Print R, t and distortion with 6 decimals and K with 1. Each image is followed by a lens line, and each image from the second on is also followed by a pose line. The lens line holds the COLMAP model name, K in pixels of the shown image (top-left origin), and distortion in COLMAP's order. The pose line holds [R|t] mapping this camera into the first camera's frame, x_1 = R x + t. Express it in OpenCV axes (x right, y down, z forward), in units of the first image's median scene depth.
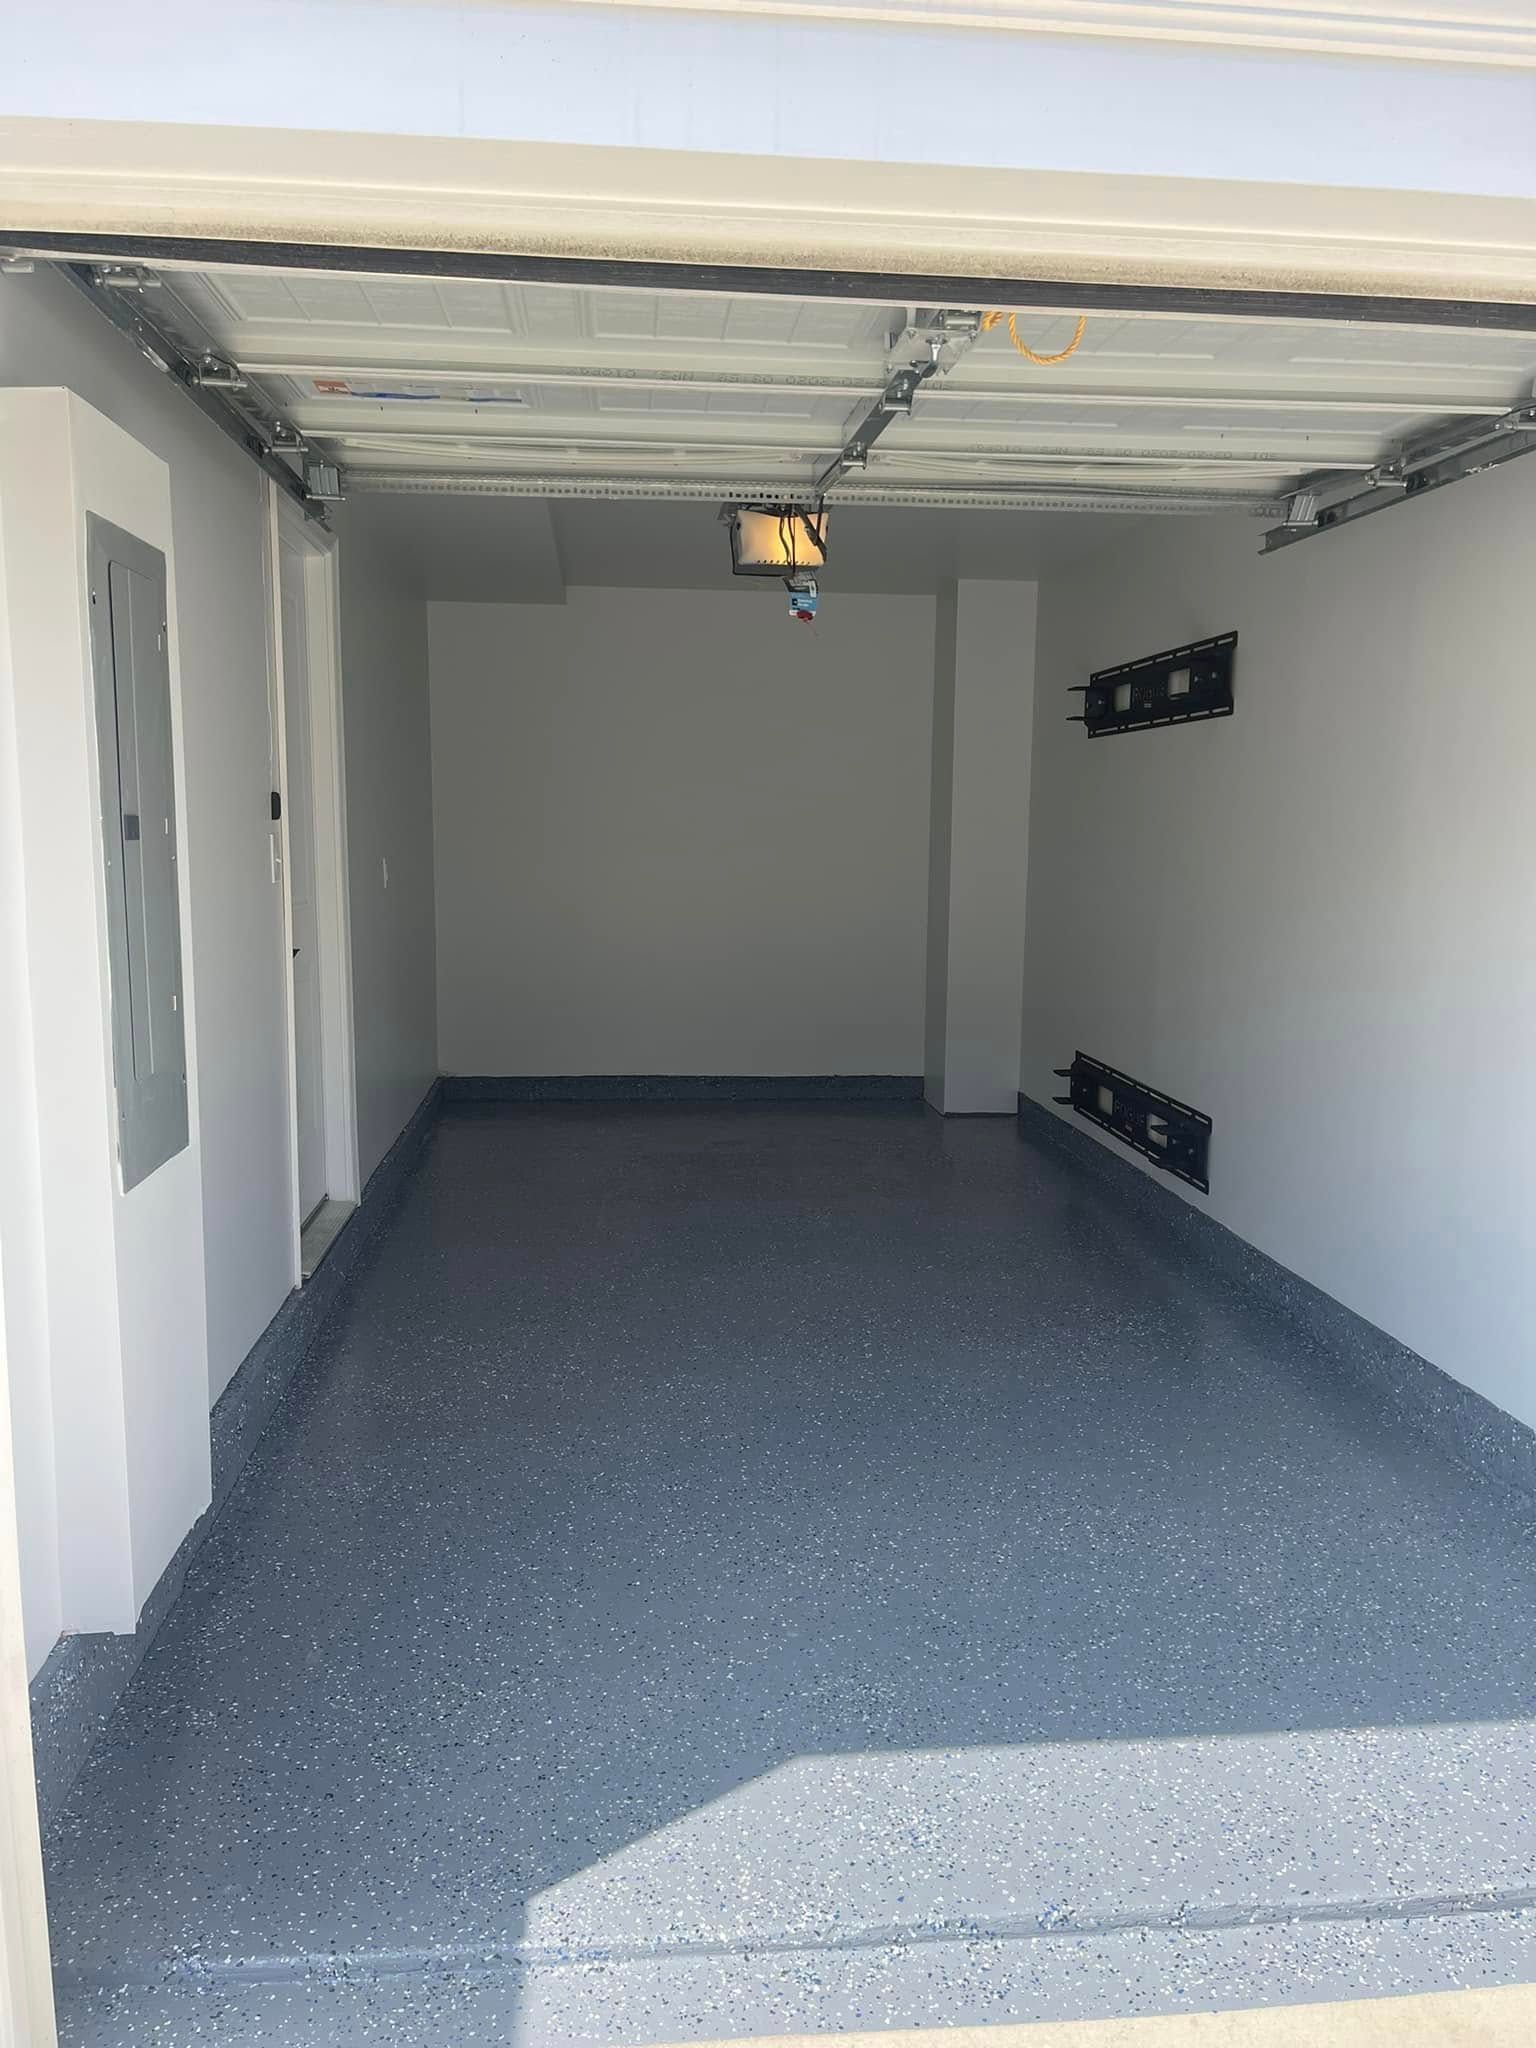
lens RADIAL K [[1515.9, 0, 756.5], [0, 1515.9, 1006.9], [0, 0, 1]] dist [0.056295, -0.079341]
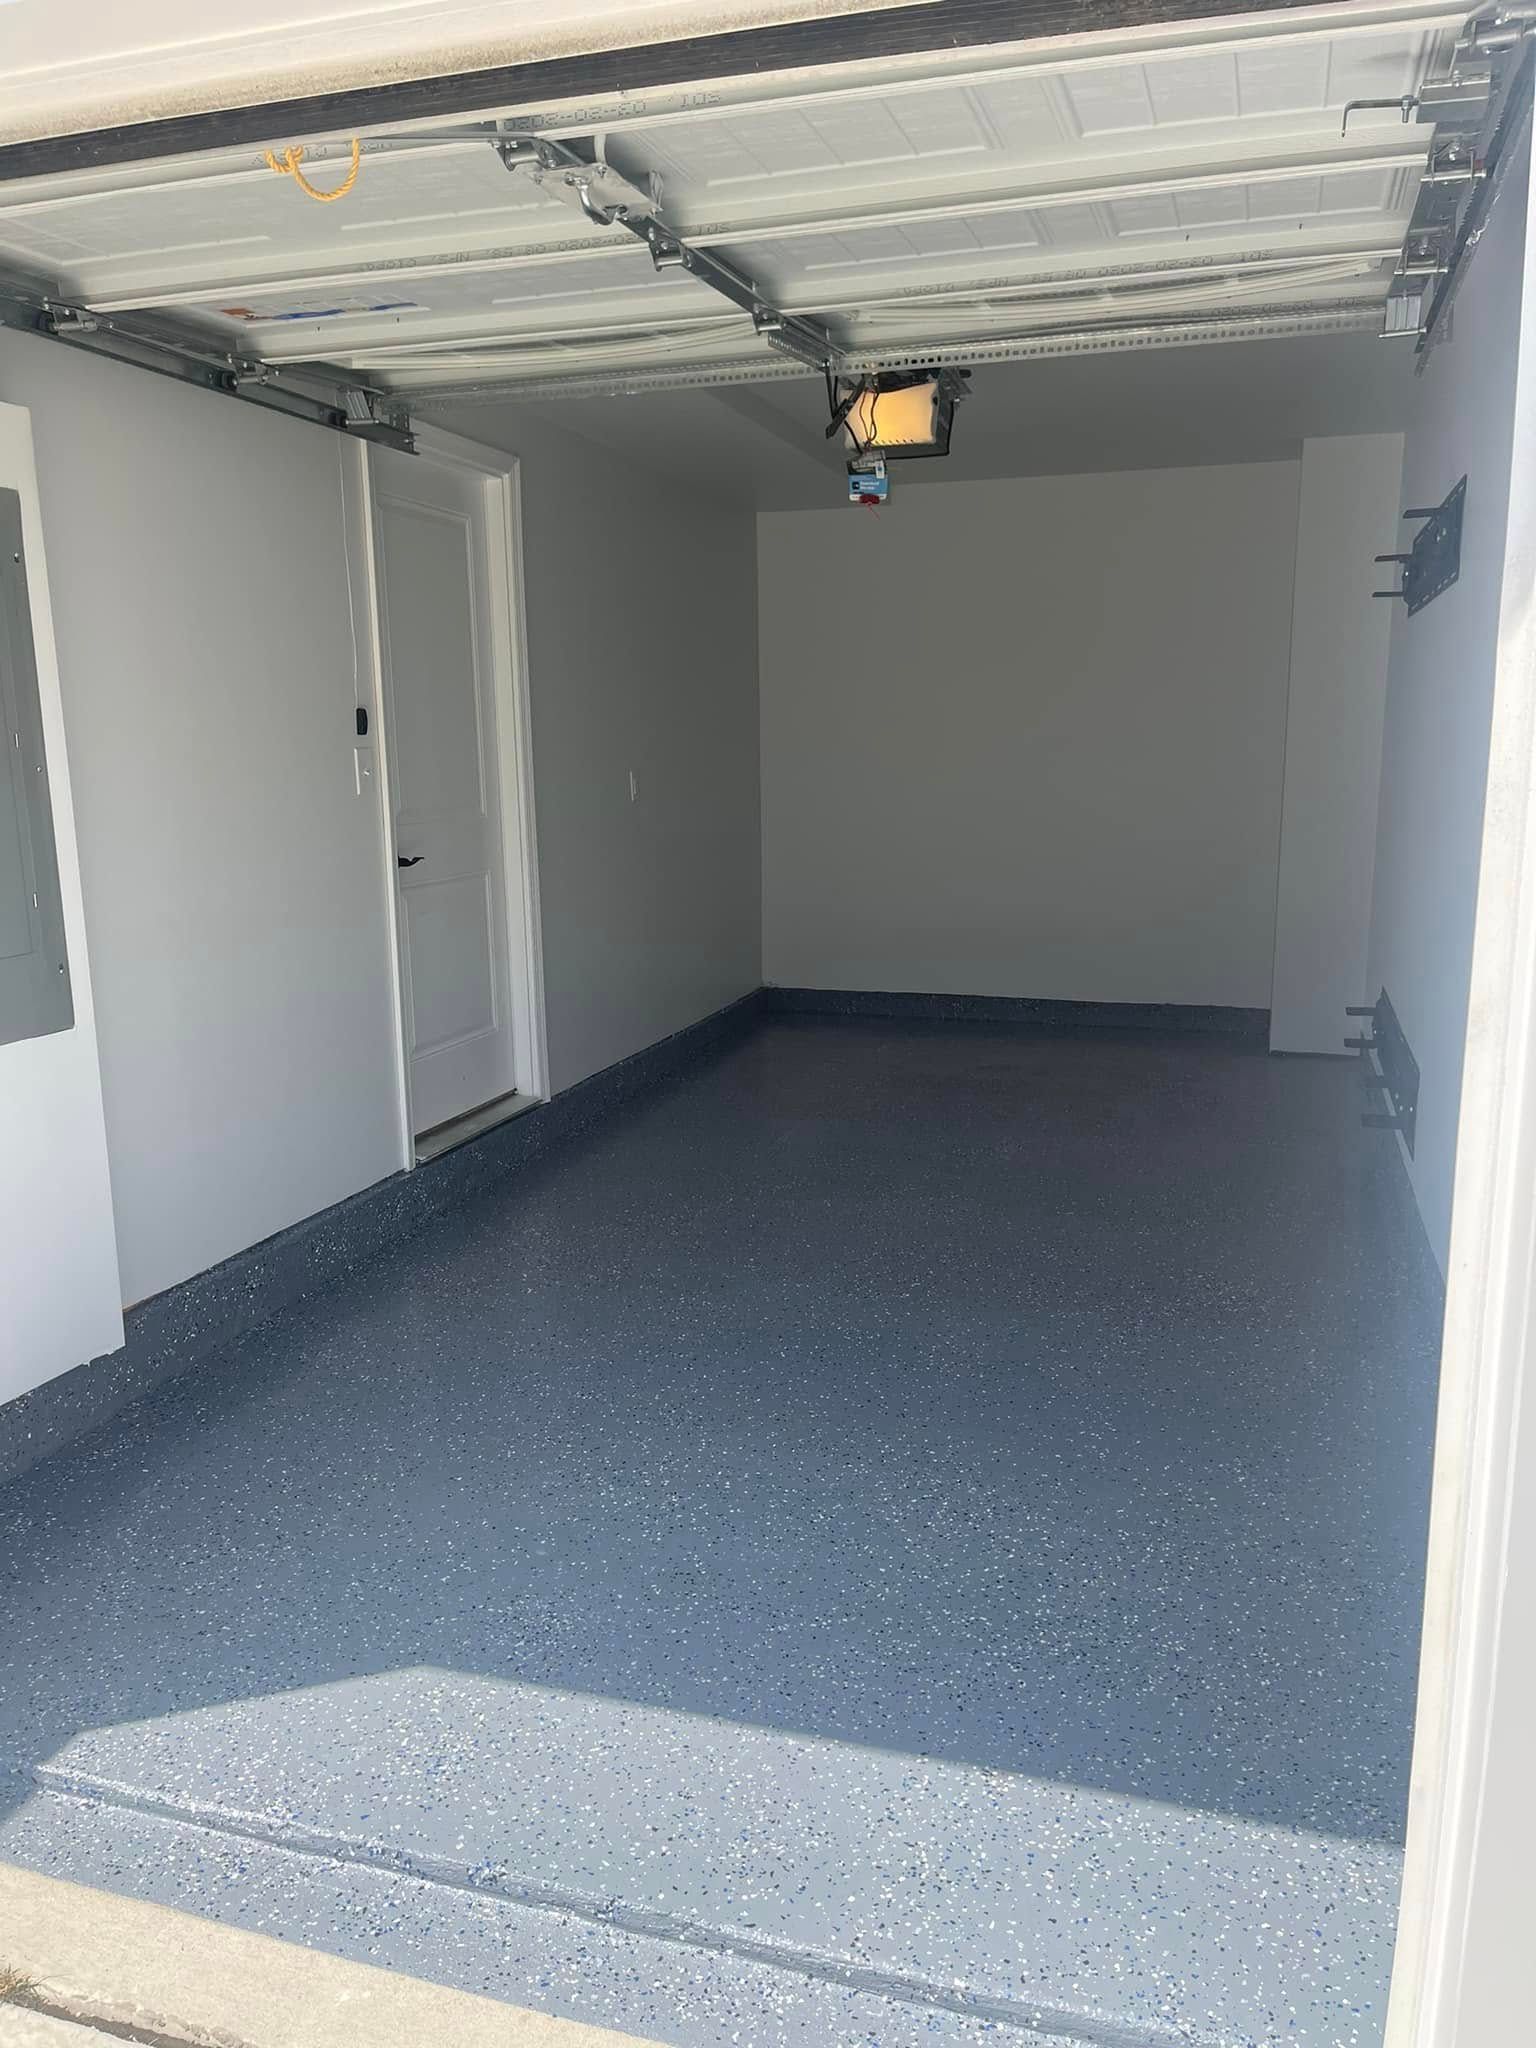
lens RADIAL K [[1515.9, 0, 778.5], [0, 1515.9, 1022.2], [0, 0, 1]] dist [0.056295, -0.079341]
pose [[0.923135, 0.051216, -0.381049, 0.575678], [-0.026062, 0.997144, 0.070886, -0.008309], [0.383591, -0.055506, 0.921833, 0.177585]]
